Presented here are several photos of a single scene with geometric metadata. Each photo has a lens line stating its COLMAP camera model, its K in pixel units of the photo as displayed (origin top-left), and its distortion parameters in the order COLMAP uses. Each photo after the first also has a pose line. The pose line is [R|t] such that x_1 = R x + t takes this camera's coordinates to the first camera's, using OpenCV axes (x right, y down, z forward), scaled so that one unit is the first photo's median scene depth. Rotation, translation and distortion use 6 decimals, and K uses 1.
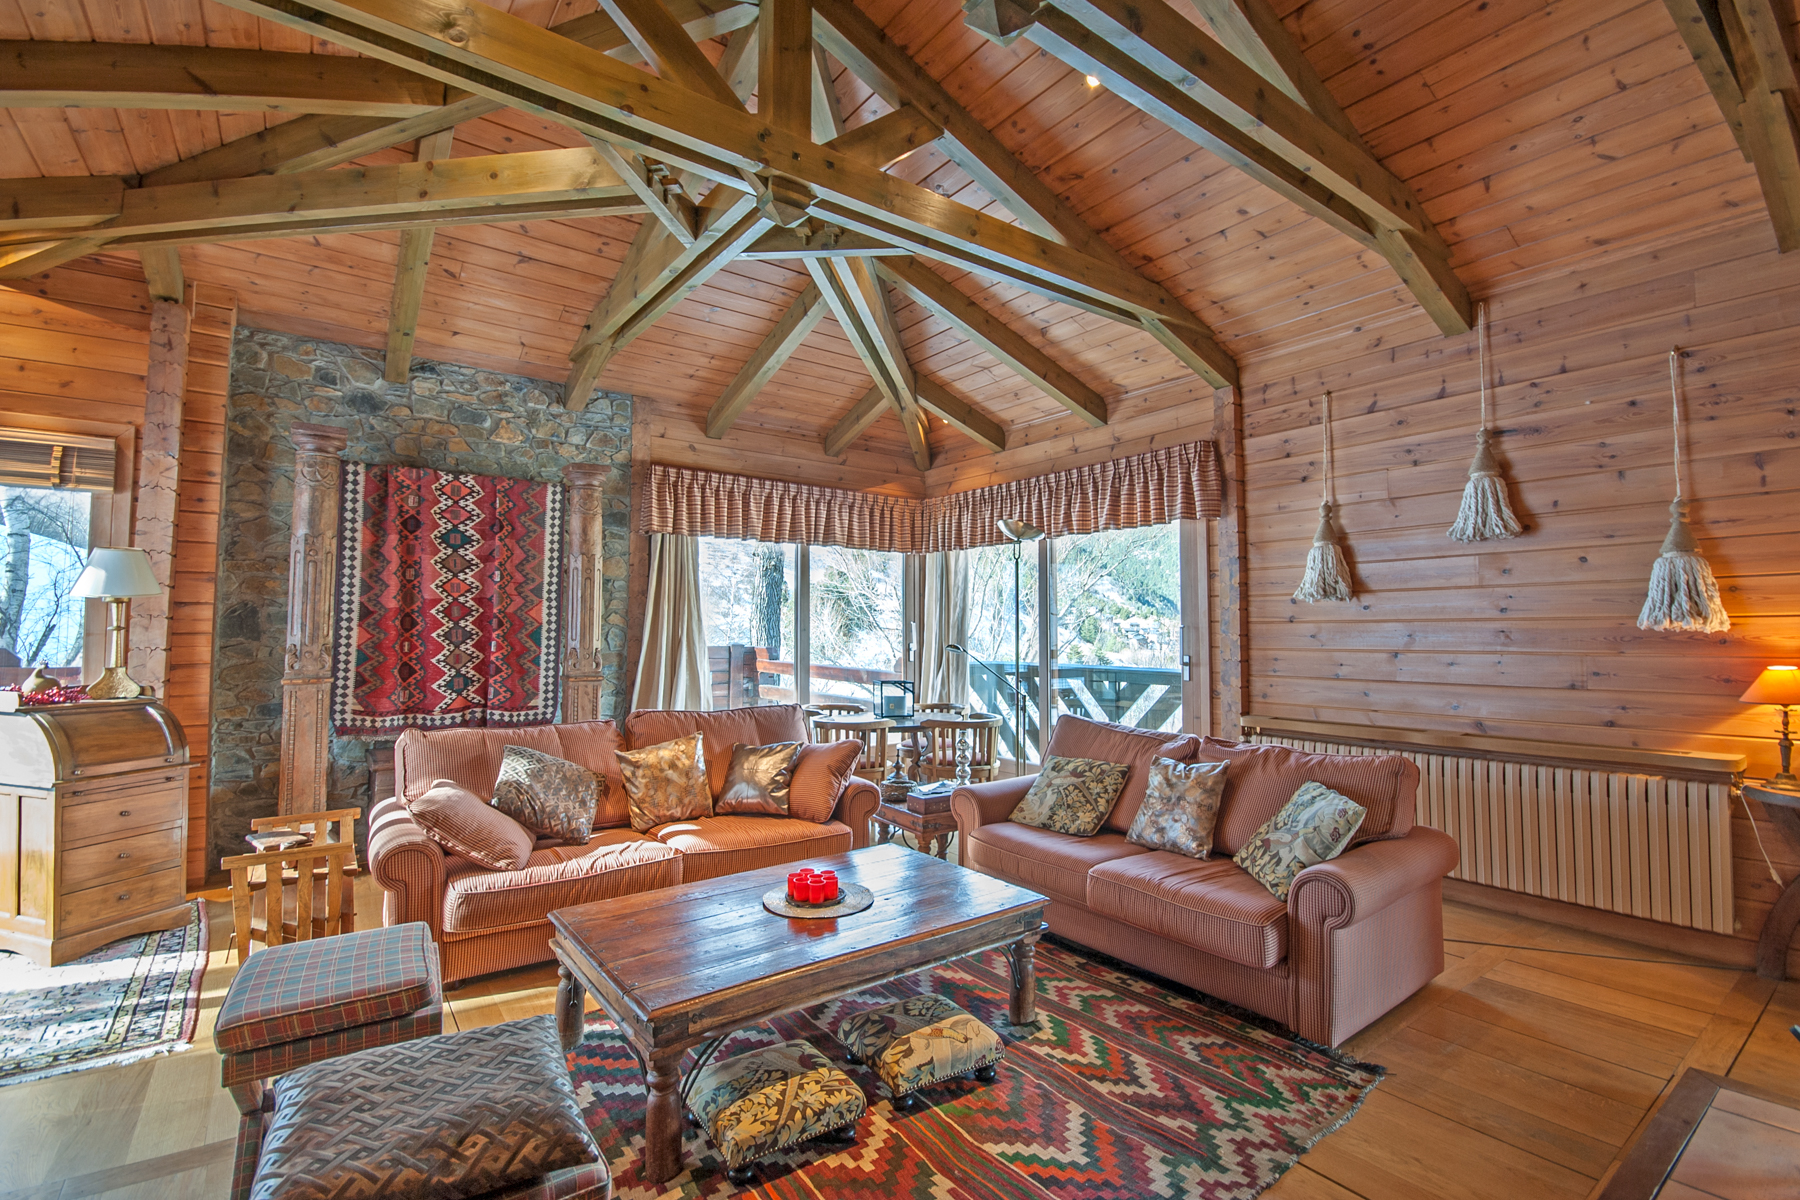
lens RADIAL K [[795.8, 0, 912.9], [0, 795.8, 594.0], [0, 0, 1]] dist [-0.002414, -0.002033]
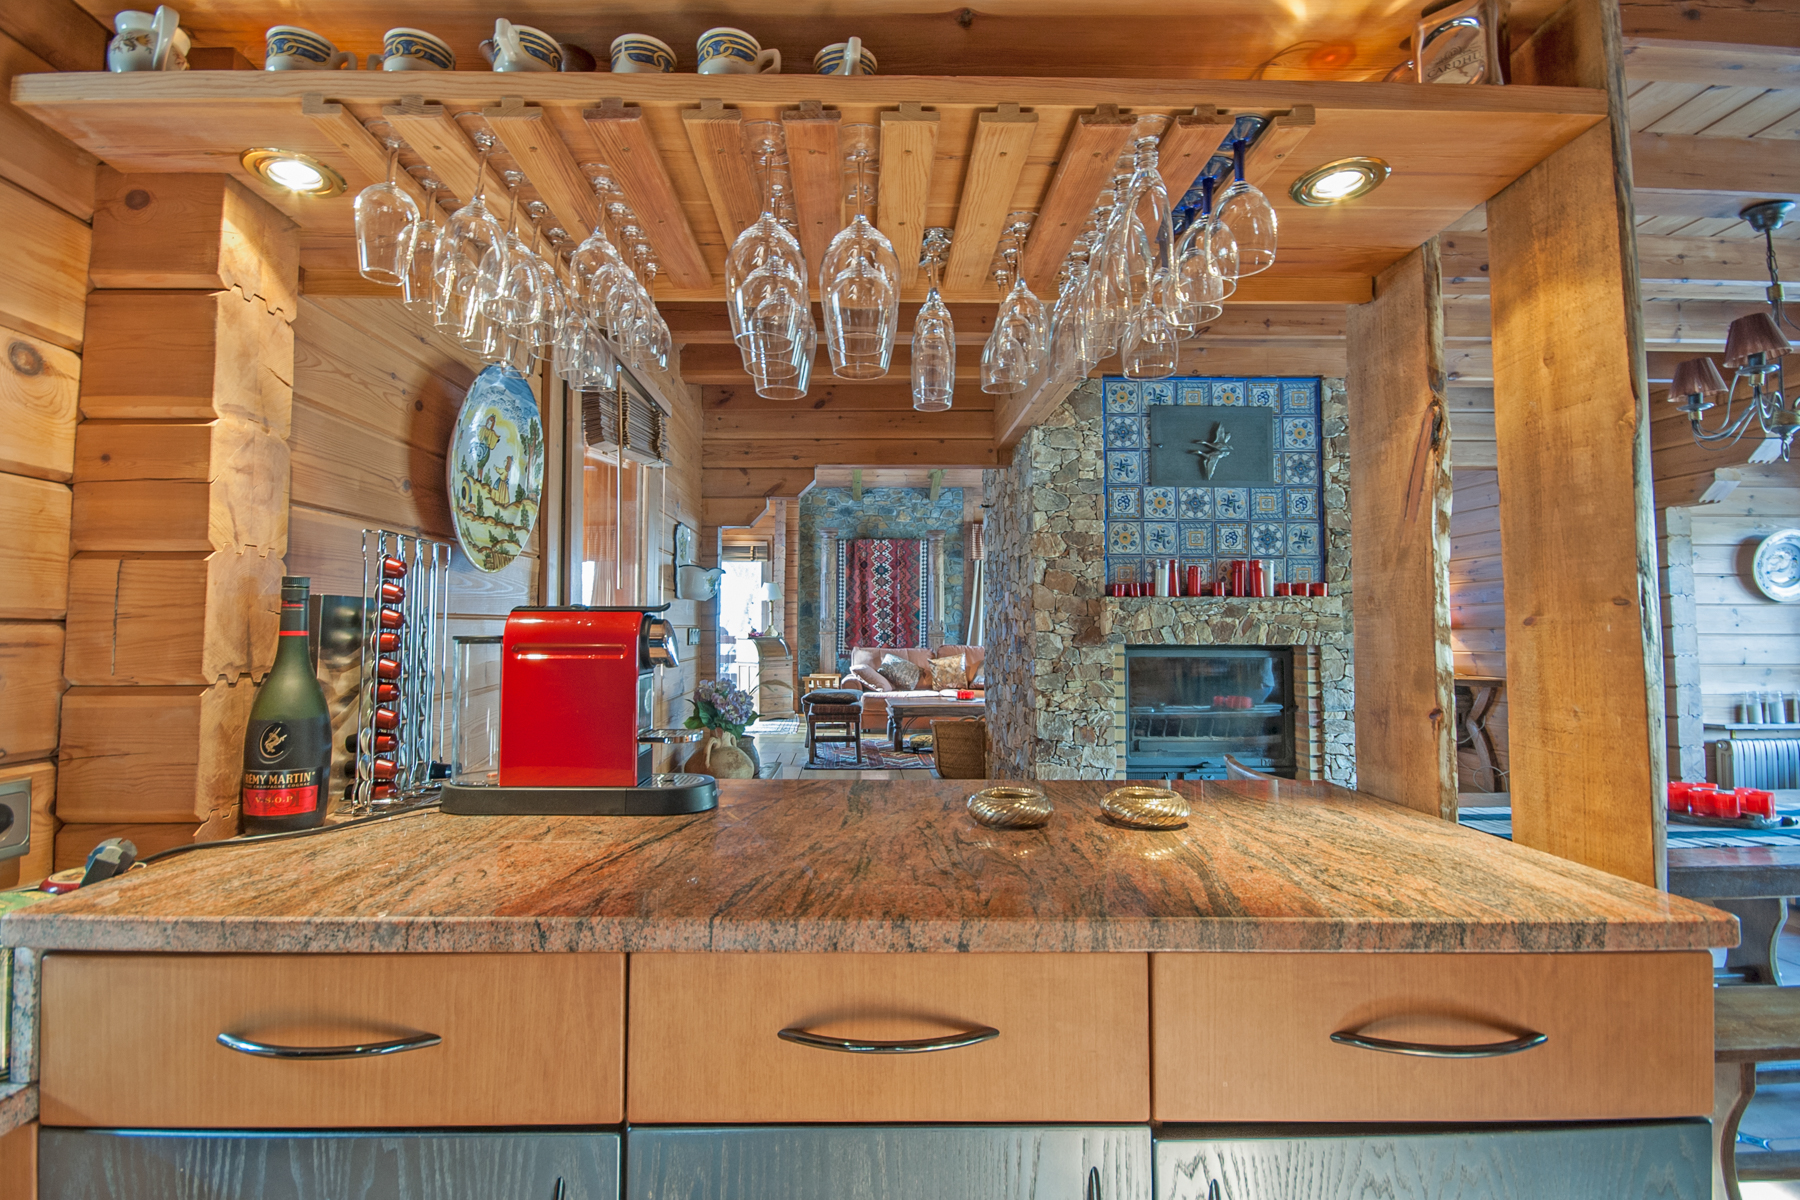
lens RADIAL K [[795.8, 0, 888.5], [0, 795.8, 594.5], [0, 0, 1]] dist [-0.002414, -0.002033]
pose [[0.821370, -0.031985, -0.569498, 0.695503], [0.032240, 0.999434, -0.009633, 0.018964], [0.569483, -0.010448, 0.821937, -0.796749]]
